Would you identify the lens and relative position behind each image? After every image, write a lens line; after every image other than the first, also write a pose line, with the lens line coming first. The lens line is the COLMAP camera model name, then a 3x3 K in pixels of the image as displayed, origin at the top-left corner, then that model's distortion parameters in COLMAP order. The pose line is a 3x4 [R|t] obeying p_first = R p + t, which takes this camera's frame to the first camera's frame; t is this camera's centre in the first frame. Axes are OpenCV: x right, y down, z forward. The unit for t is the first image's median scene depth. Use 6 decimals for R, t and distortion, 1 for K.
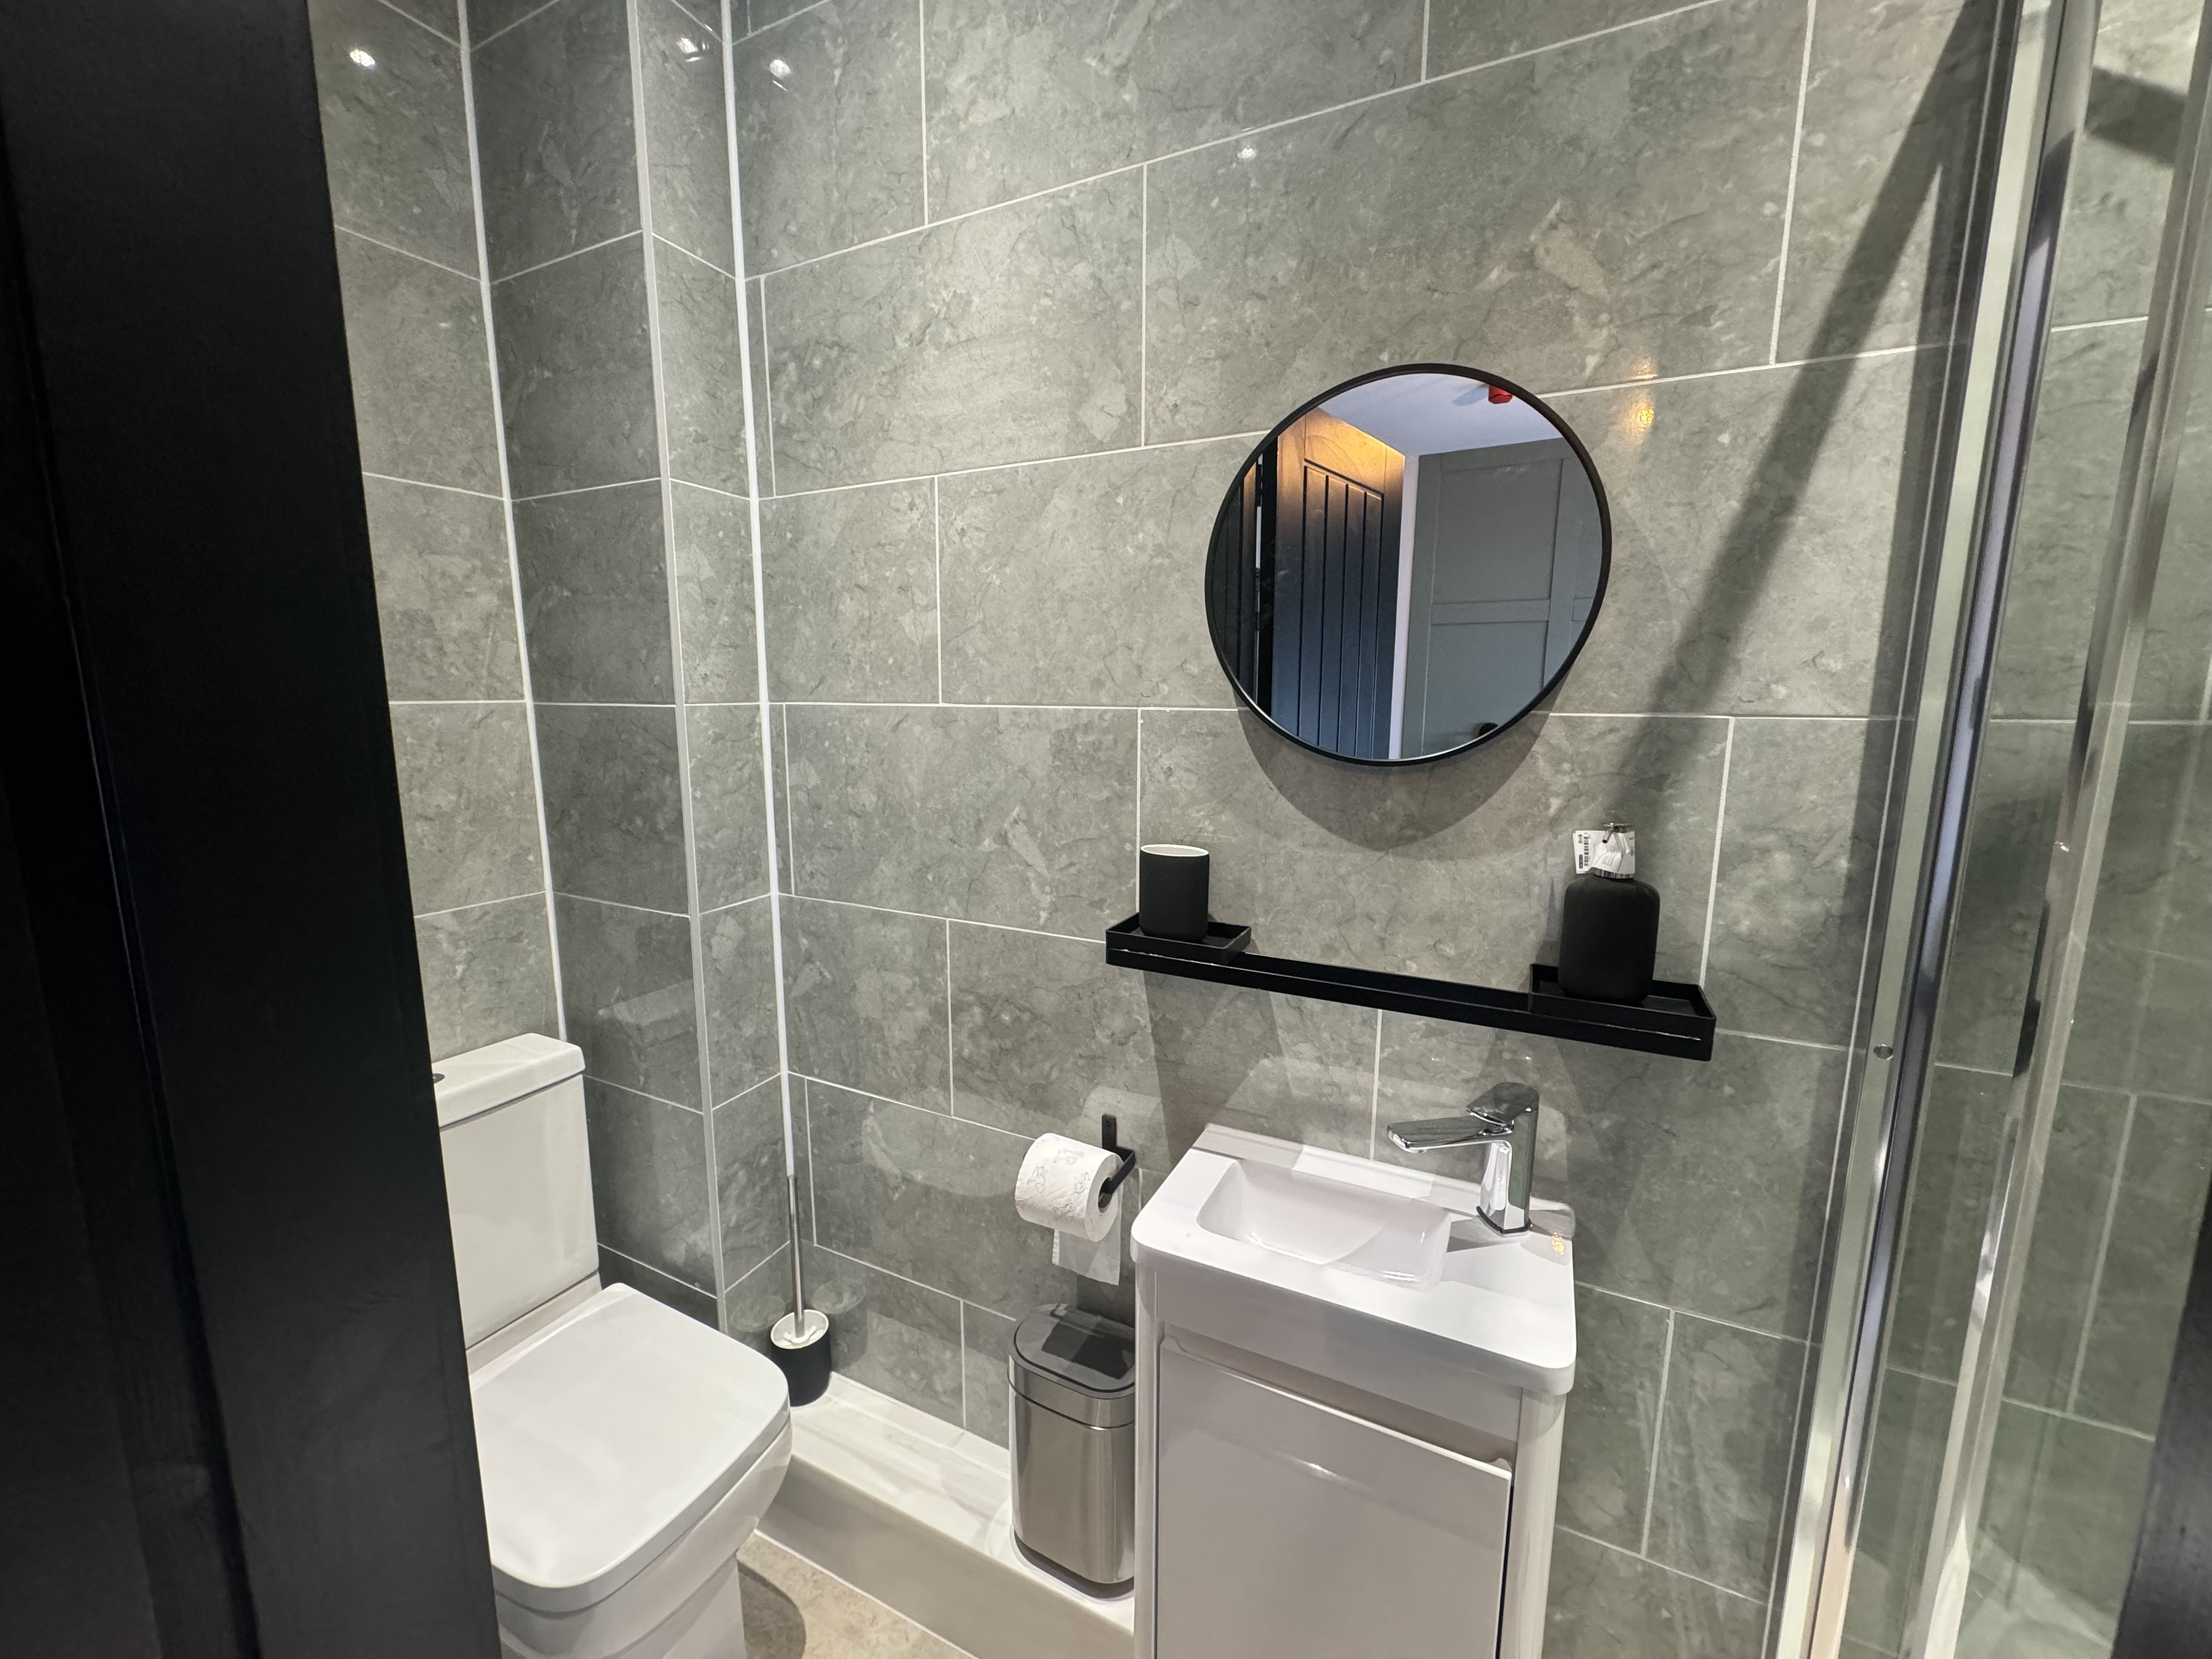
lens RADIAL K [[881.4, 0, 1106.0], [0, 881.4, 829.5], [0, 0, 1]] dist [-0.004191, -0.000093]
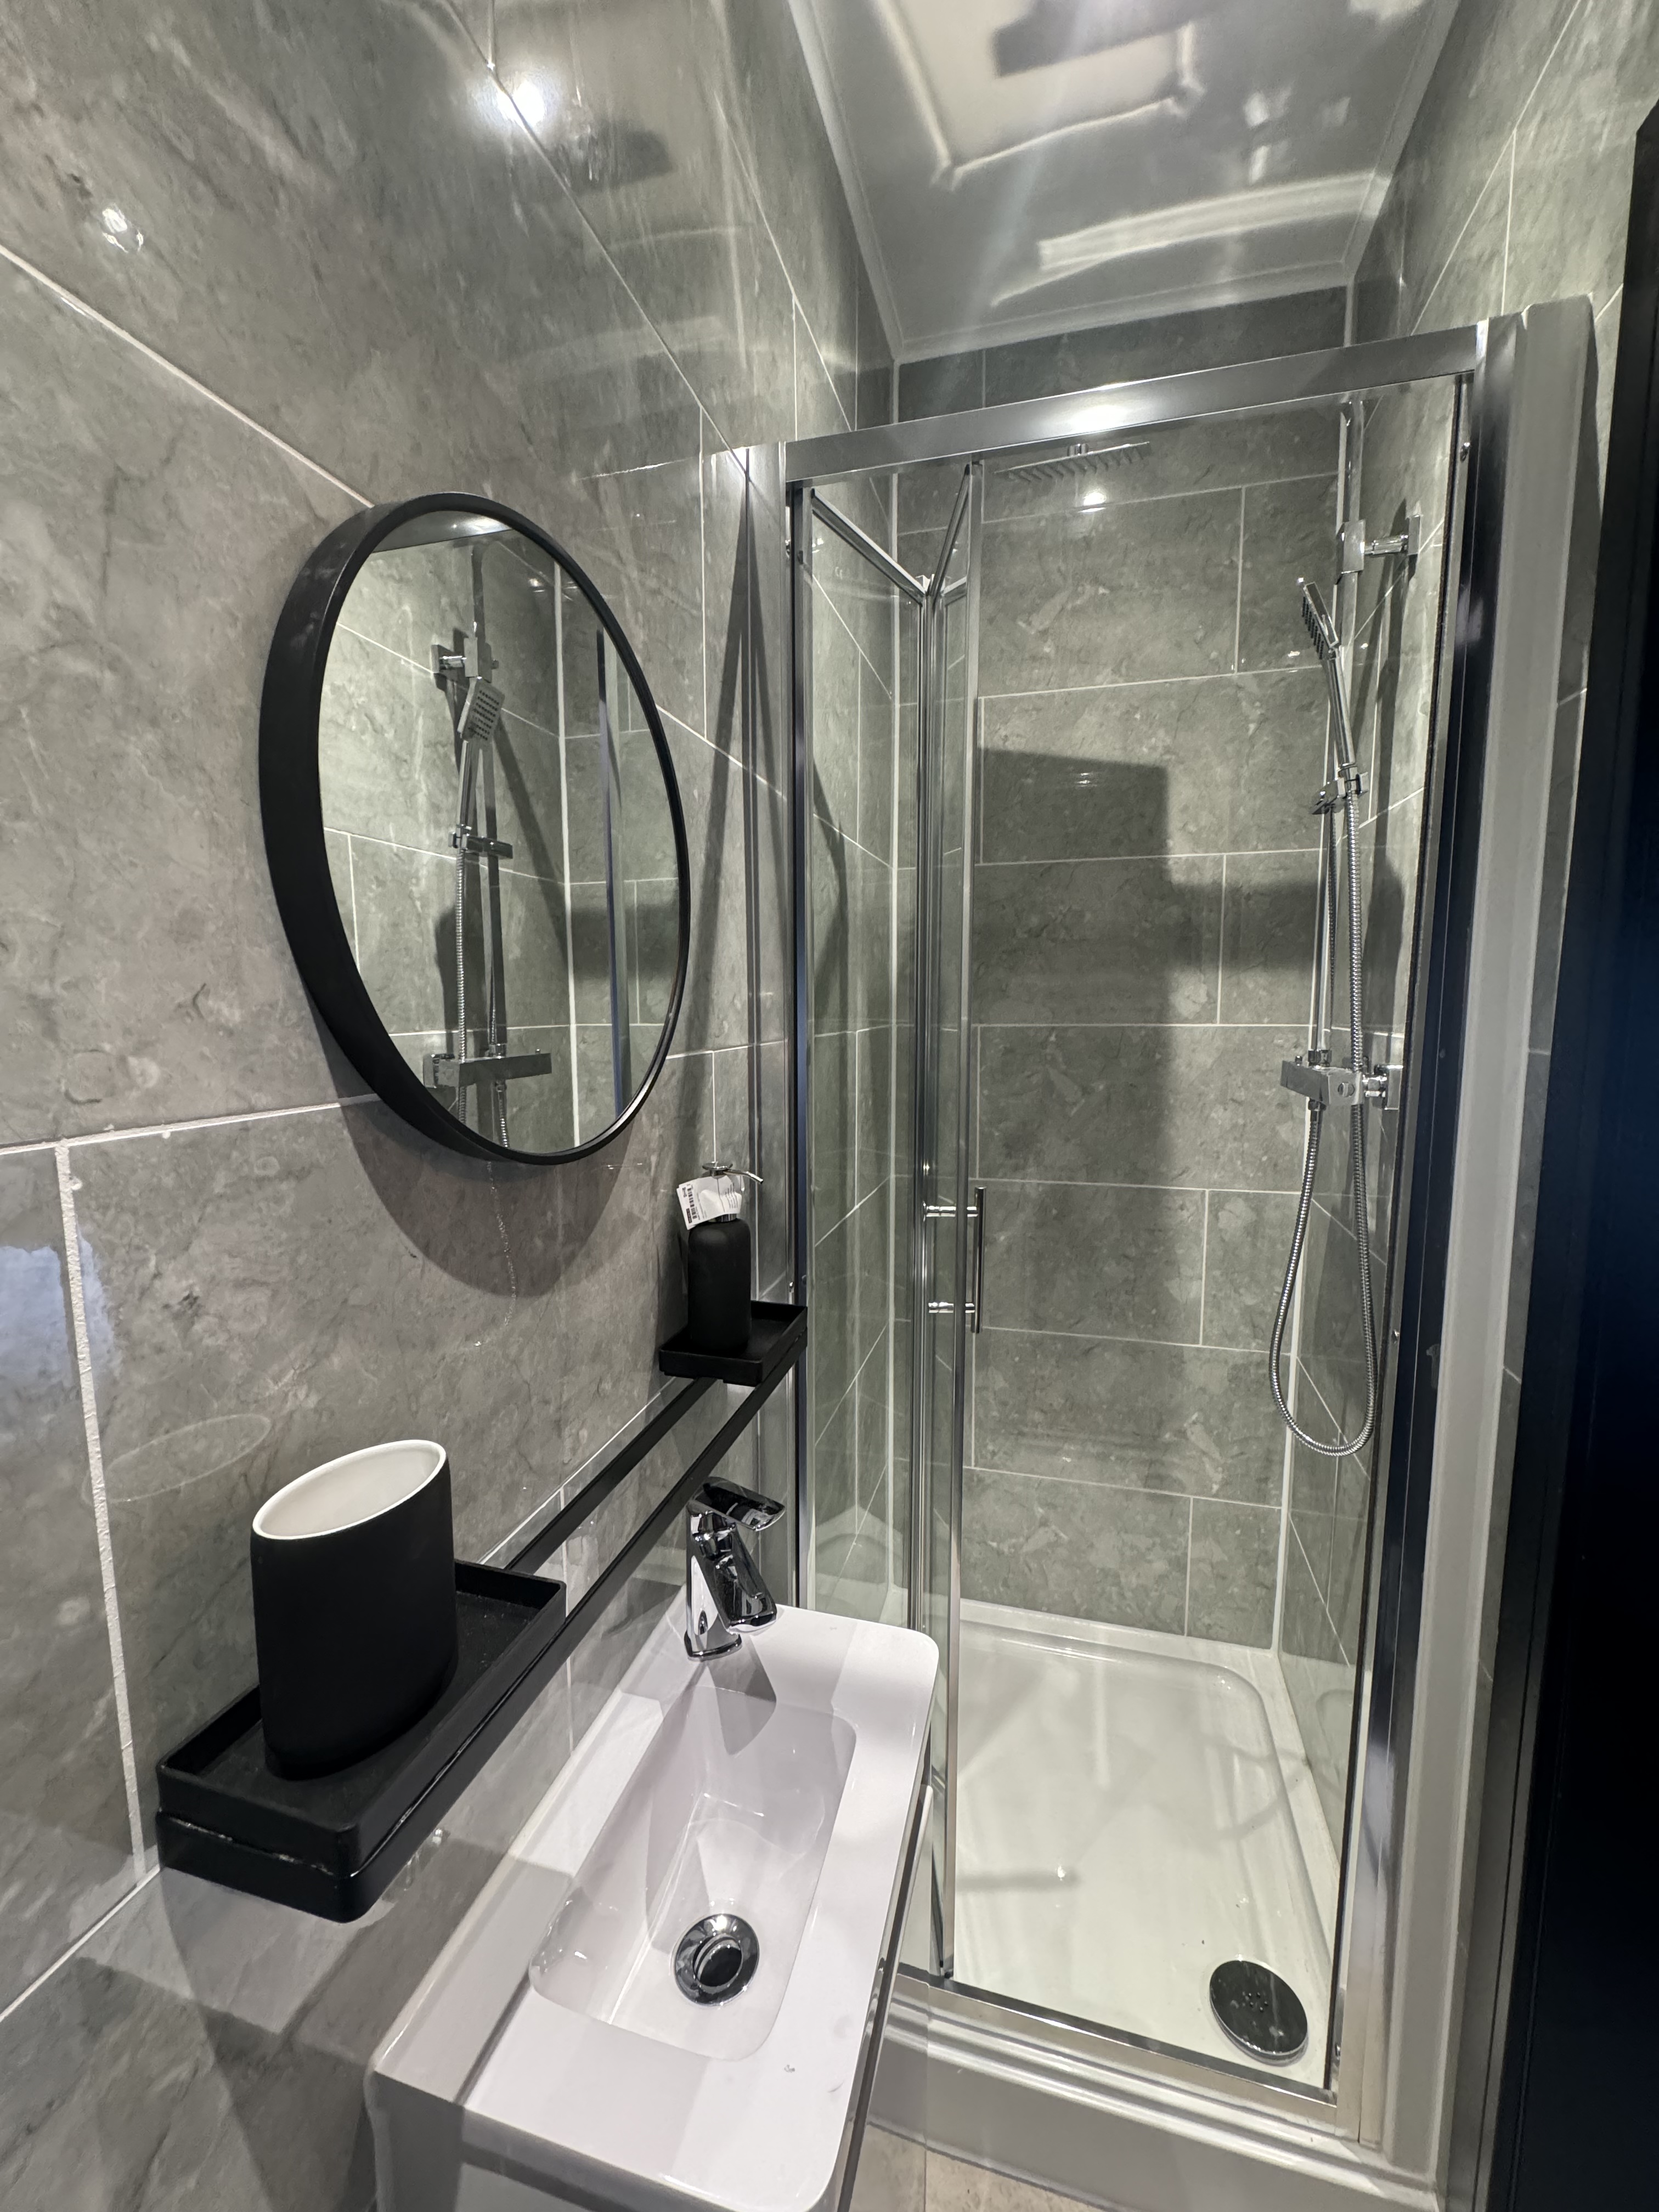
lens RADIAL K [[888.2, 0, 829.5], [0, 888.2, 1106.0], [0, 0, 1]] dist [0.001673, 0.000224]
pose [[-0.201073, -0.118073, 0.972434, -0.283246], [0.159500, 0.975515, 0.151427, -0.143926], [-0.966504, 0.185551, -0.177318, 0.747847]]
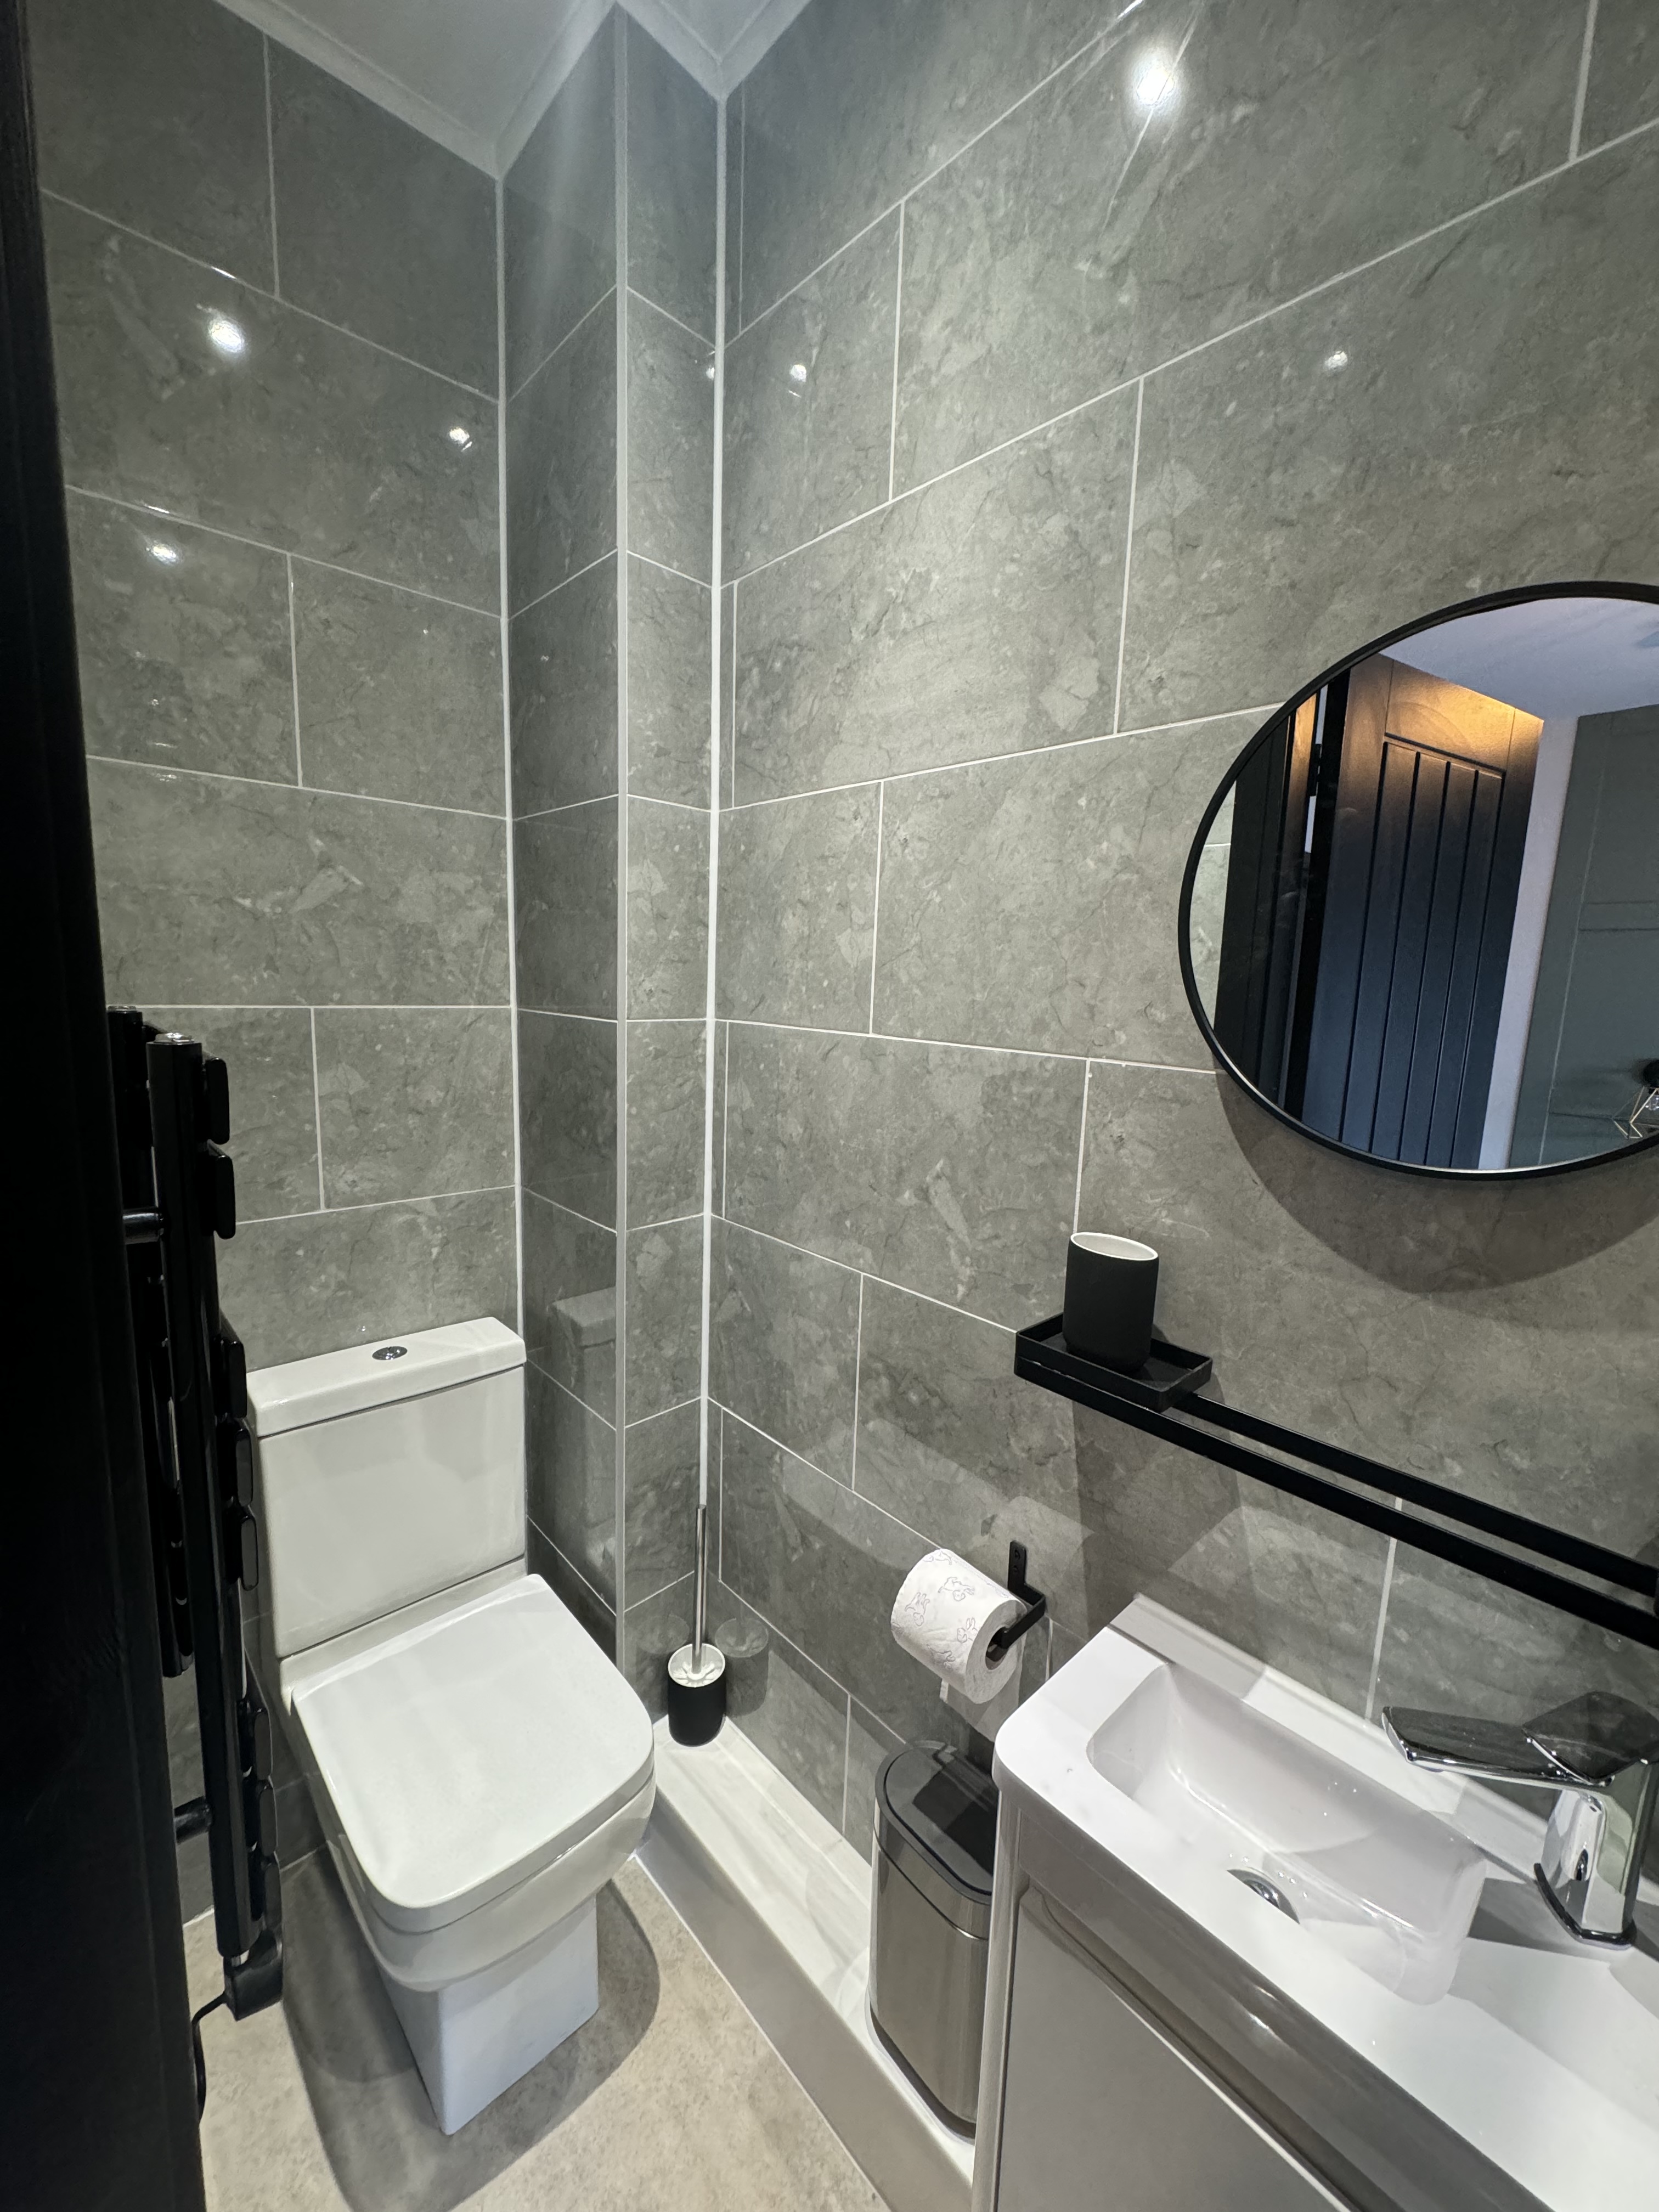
lens RADIAL K [[881.4, 0, 829.5], [0, 881.4, 1106.0], [0, 0, 1]] dist [-0.004191, -0.000093]
pose [[0.938101, 0.079508, -0.337113, 0.084515], [-0.085223, 0.996360, -0.002162, -0.068421], [0.335714, 0.030757, 0.941462, 0.156770]]
